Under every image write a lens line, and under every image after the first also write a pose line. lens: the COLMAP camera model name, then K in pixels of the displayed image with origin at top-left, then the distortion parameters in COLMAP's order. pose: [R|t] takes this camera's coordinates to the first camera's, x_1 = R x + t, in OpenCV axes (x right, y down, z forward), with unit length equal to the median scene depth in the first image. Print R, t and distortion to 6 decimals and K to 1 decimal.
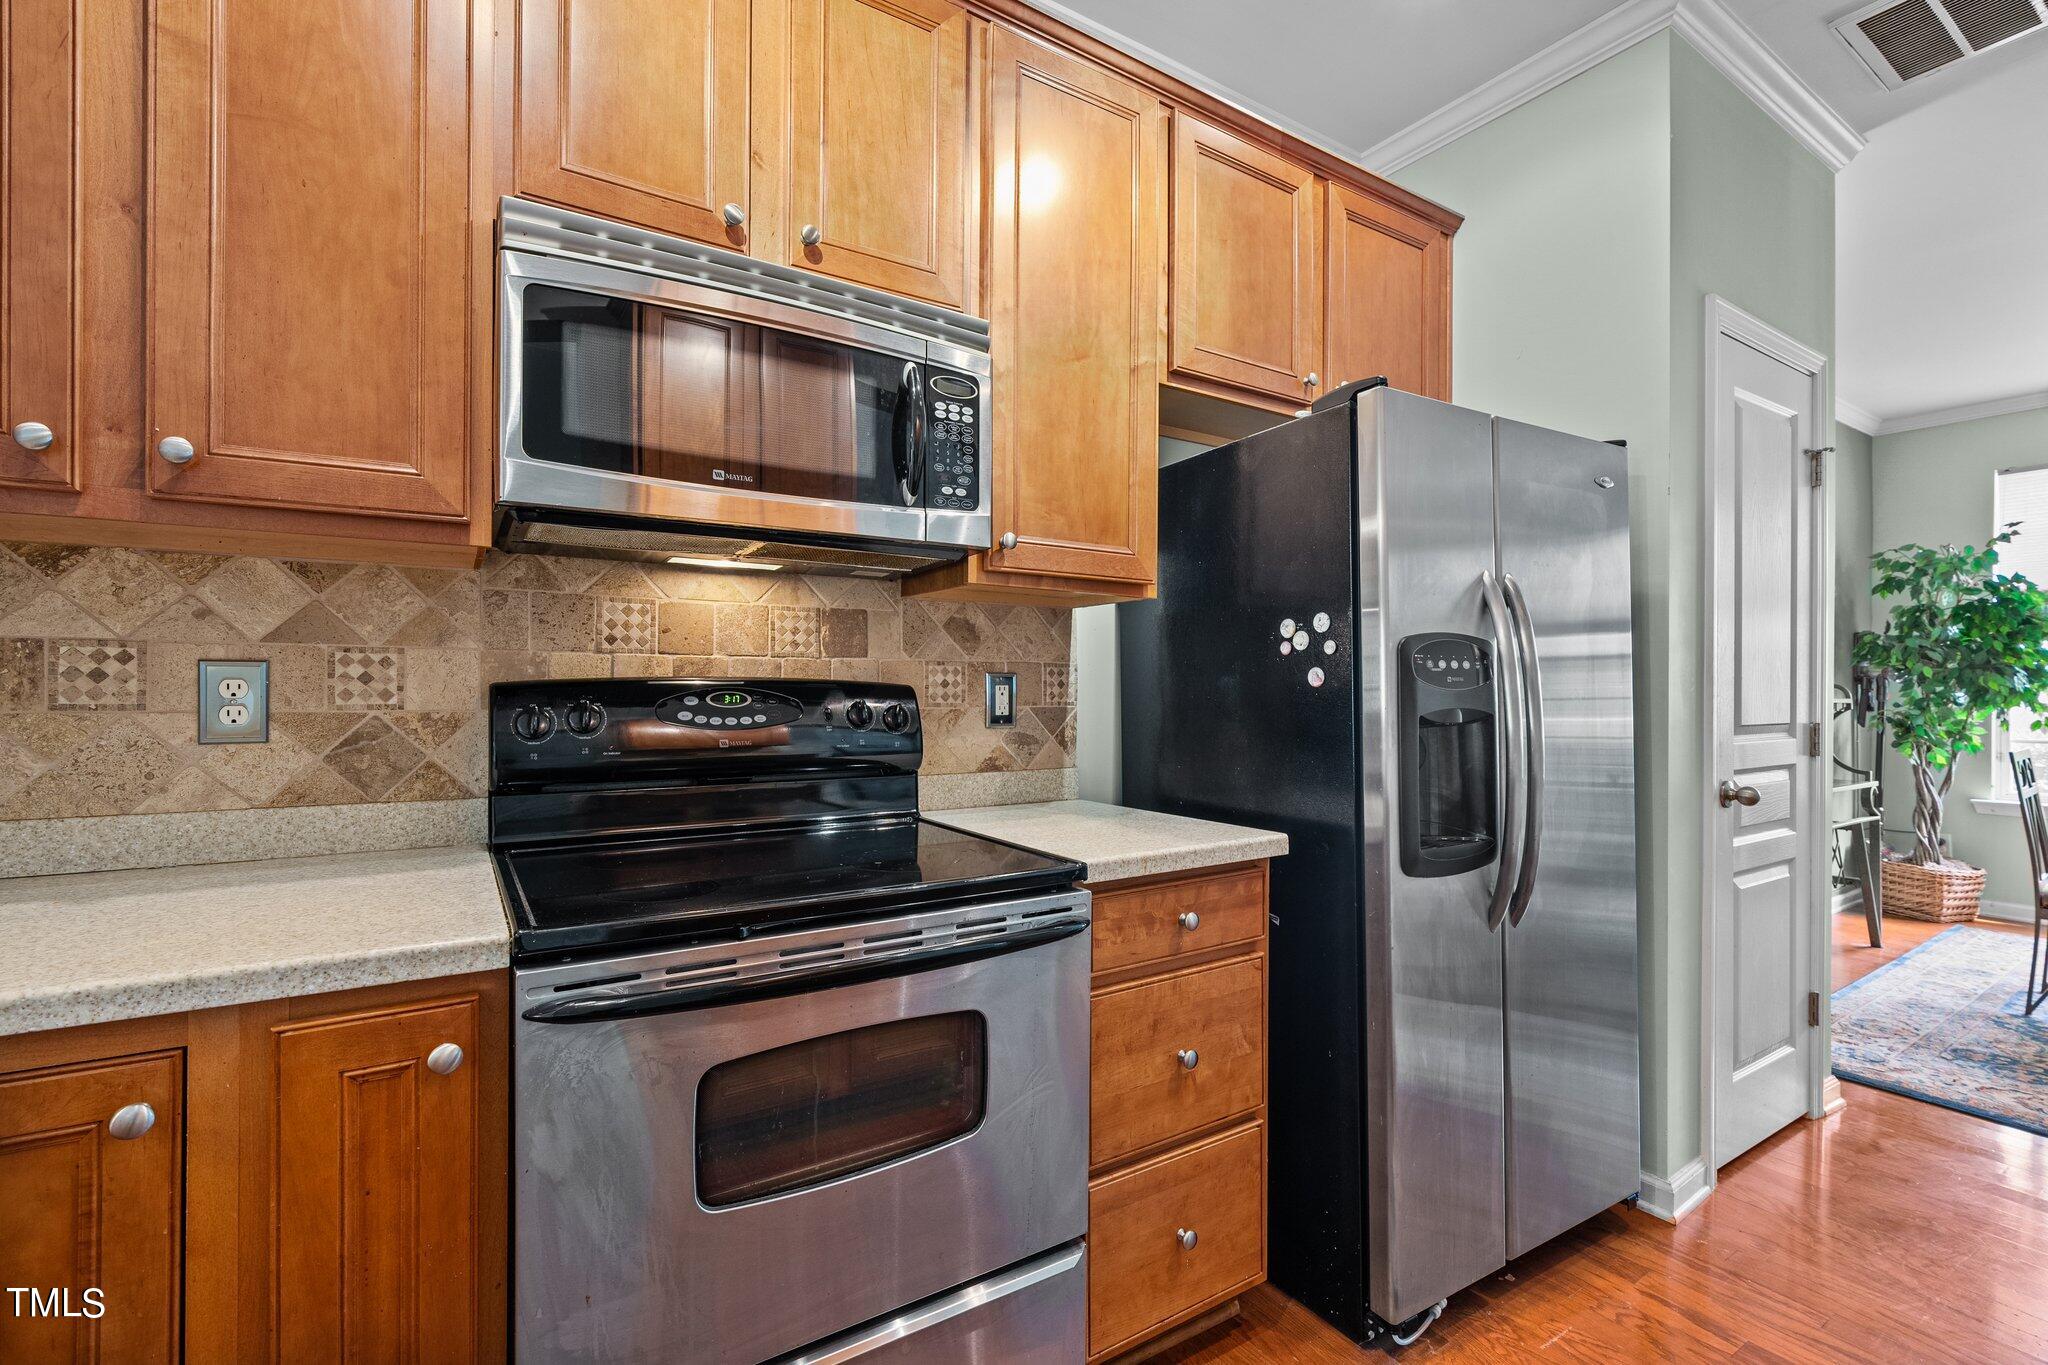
lens RADIAL K [[931.5, 0, 1010.8], [0, 931.5, 684.7], [0, 0, 1]] dist [-0.009937, 0.003712]
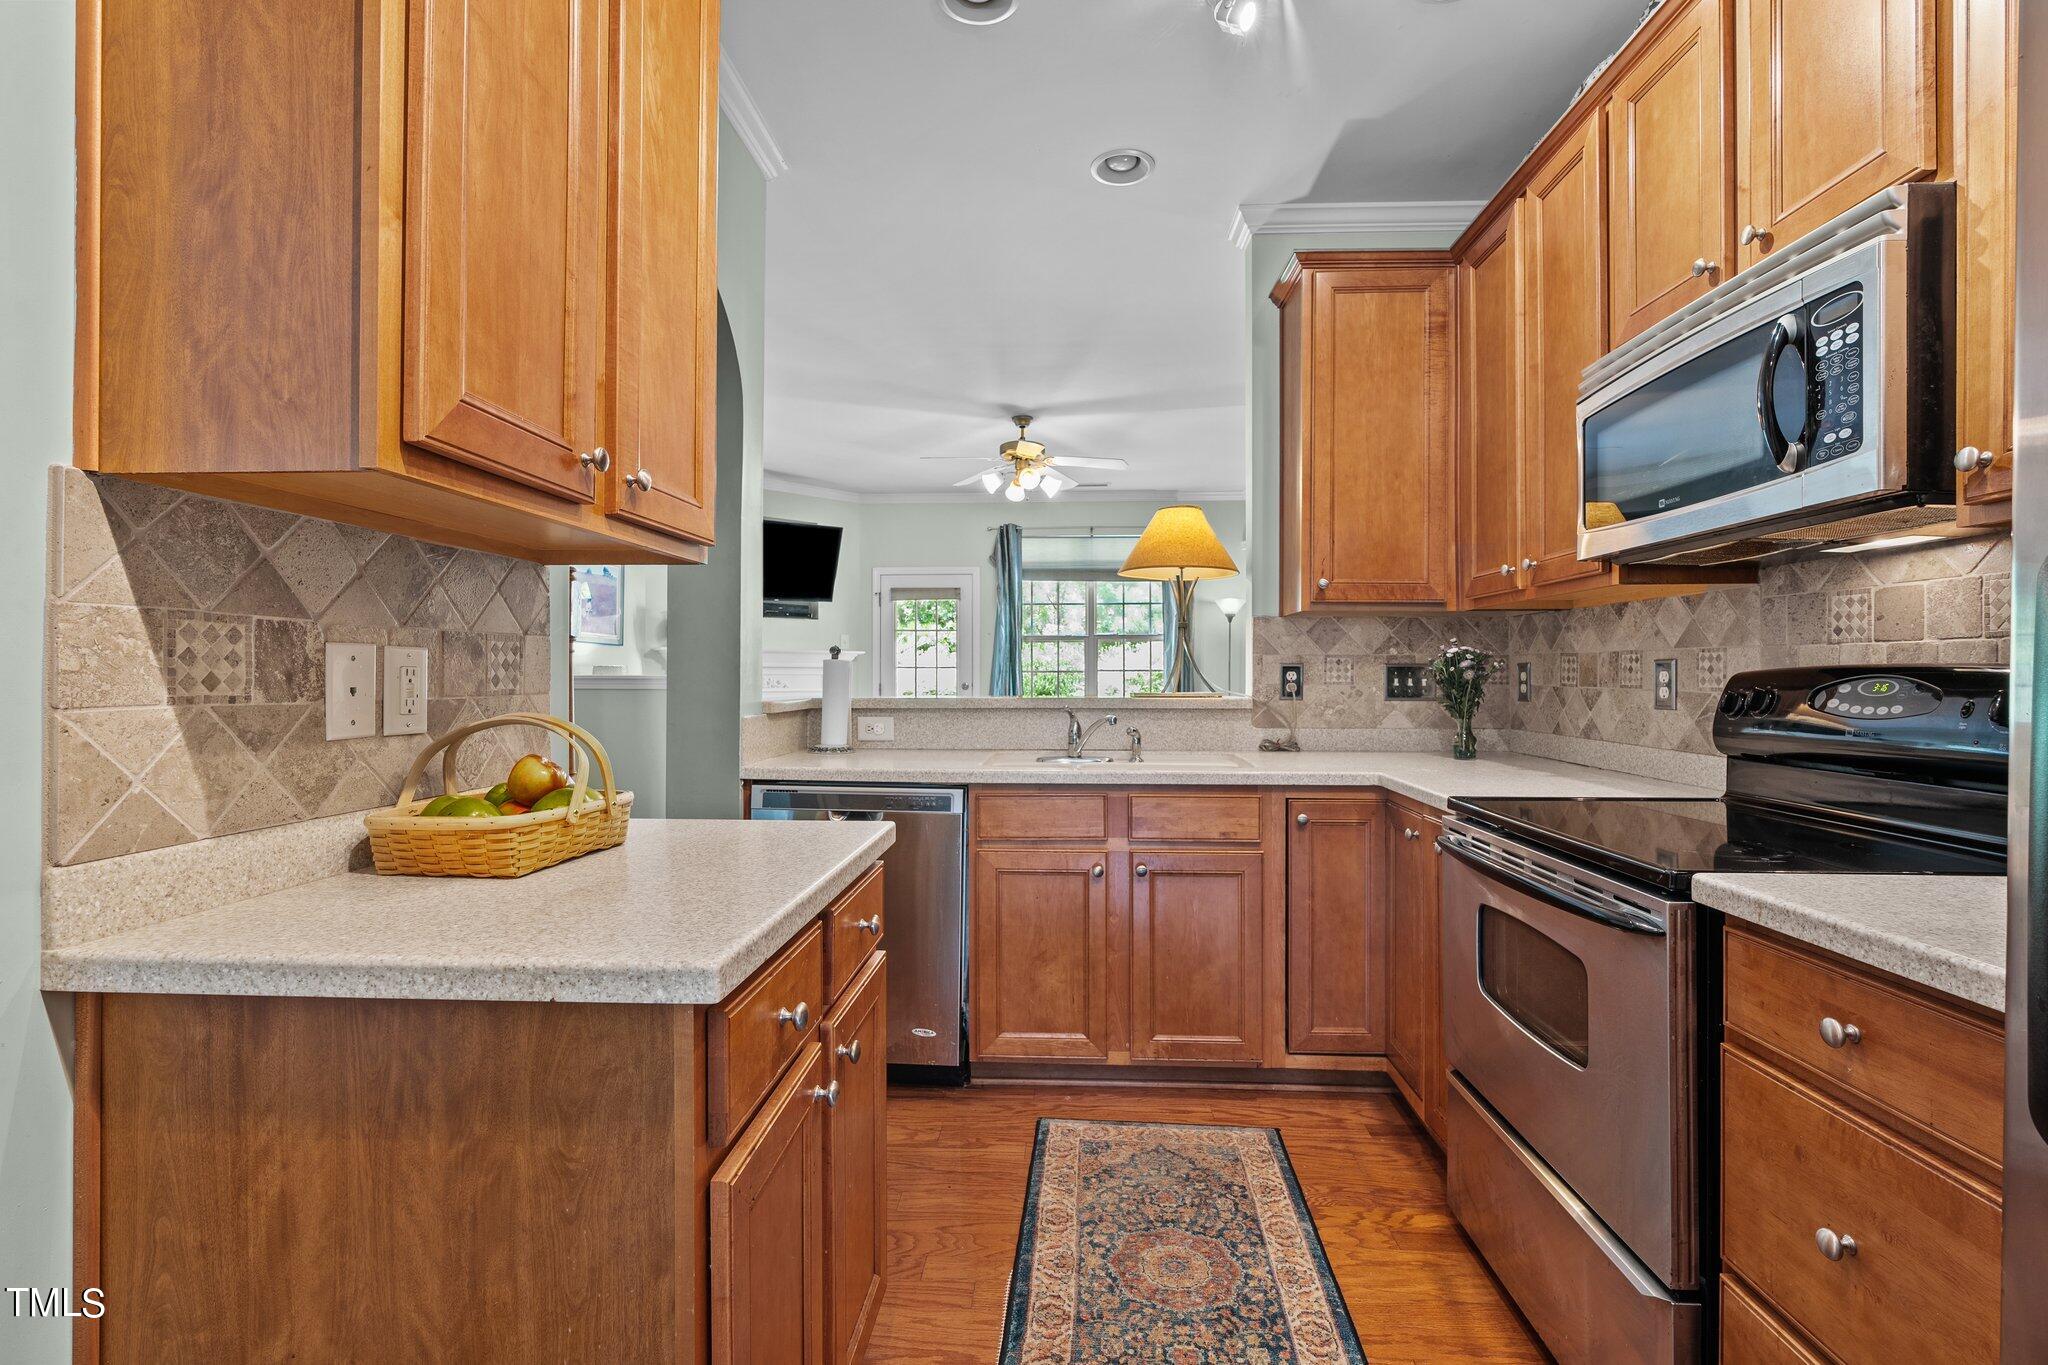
lens RADIAL K [[931.5, 0, 1013.2], [0, 931.5, 674.3], [0, 0, 1]] dist [-0.009937, 0.003712]
pose [[-0.599858, -0.003858, -0.800098, 1.025660], [0.000856, 0.999985, -0.005463, 0.006900], [0.800106, -0.003962, -0.599845, 0.903146]]
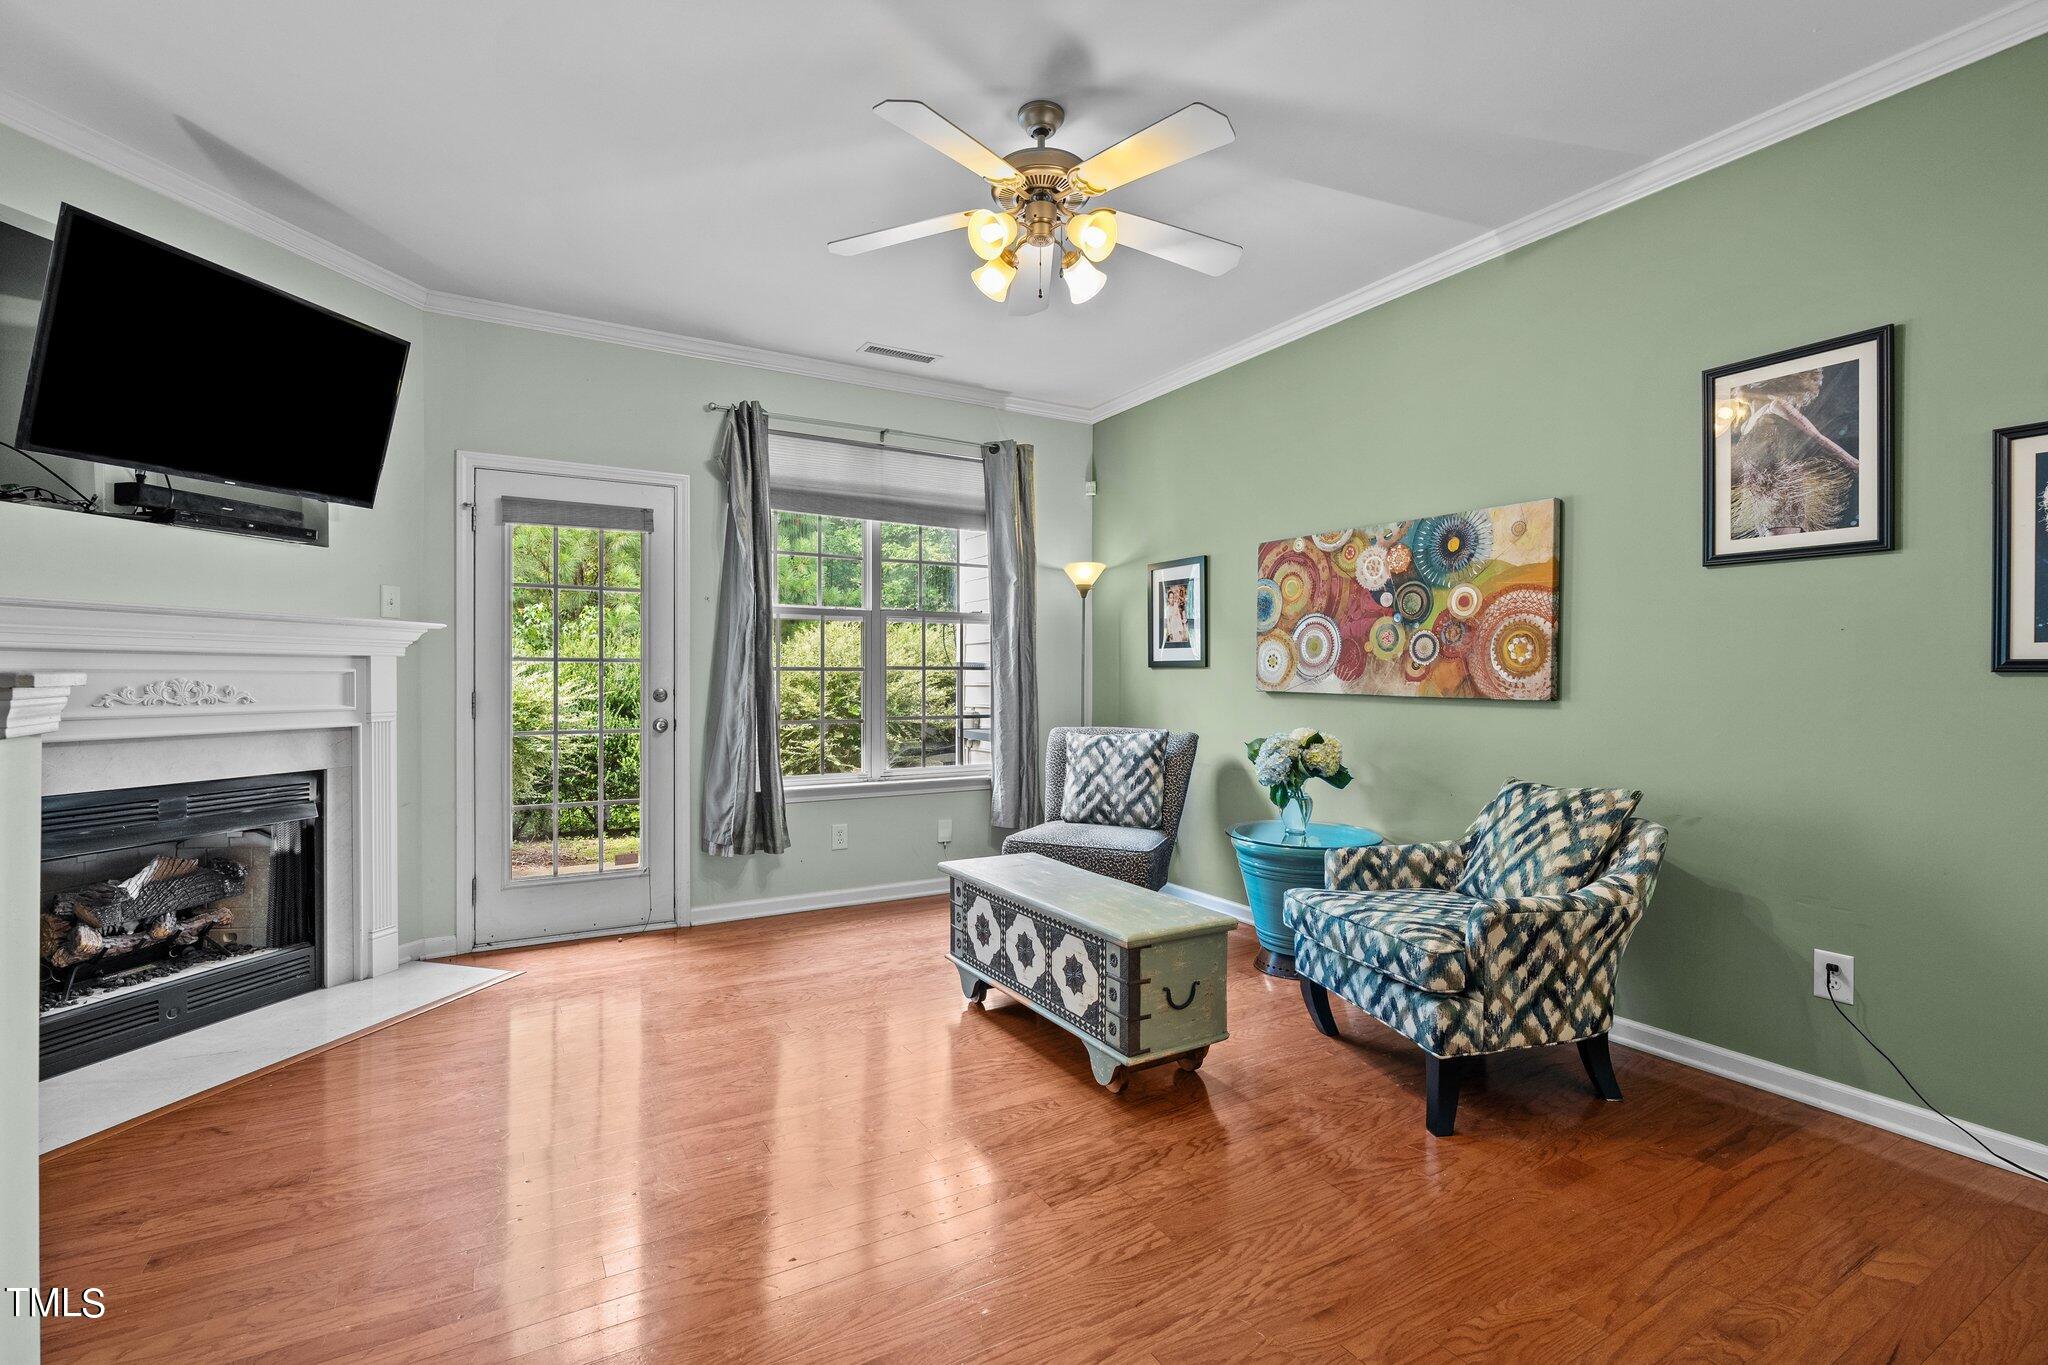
lens RADIAL K [[931.5, 0, 1021.6], [0, 931.5, 675.5], [0, 0, 1]] dist [-0.009937, 0.003712]
pose [[-0.042741, -0.005067, -0.999073, -0.298902], [0.000715, 0.999987, -0.005102, 0.000312], [0.999086, -0.000932, -0.042737, -1.315437]]
